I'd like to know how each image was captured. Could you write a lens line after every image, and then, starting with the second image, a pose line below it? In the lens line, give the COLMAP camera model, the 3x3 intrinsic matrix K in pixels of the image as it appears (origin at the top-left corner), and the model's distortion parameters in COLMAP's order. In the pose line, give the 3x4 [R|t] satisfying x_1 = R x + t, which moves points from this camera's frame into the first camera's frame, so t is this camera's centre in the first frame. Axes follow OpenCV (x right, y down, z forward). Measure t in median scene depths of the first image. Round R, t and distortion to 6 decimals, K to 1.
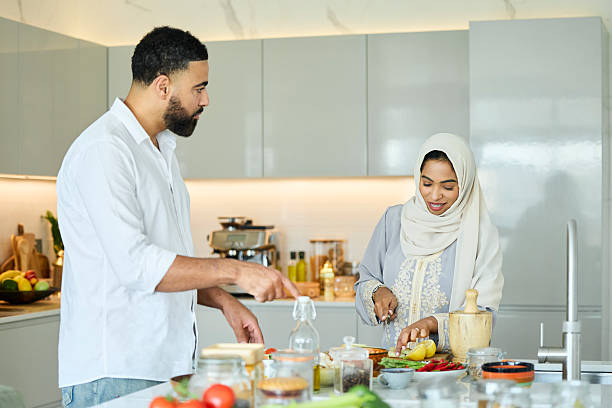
lens RADIAL K [[1231.9, 0, 306.0], [0, 1231.9, 204.0], [0, 0, 1]] dist [-0.138495, 0.025066]
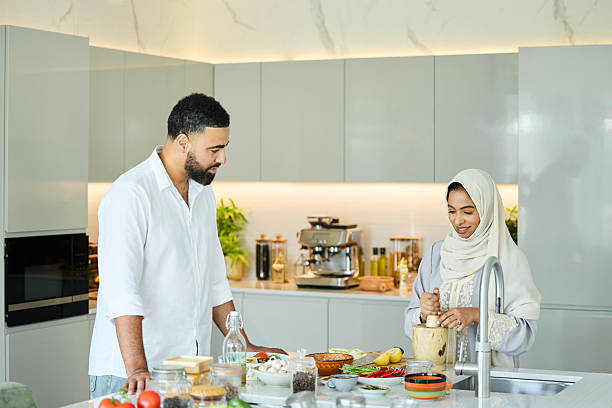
lens RADIAL K [[1231.9, 0, 306.0], [0, 1231.9, 204.0], [0, 0, 1]] dist [-0.138495, 0.025066]
pose [[0.985293, 0.012604, -0.170405, 0.120022], [-0.006874, 0.999392, 0.034171, -0.039639], [0.170732, -0.032497, 0.984781, -0.110795]]
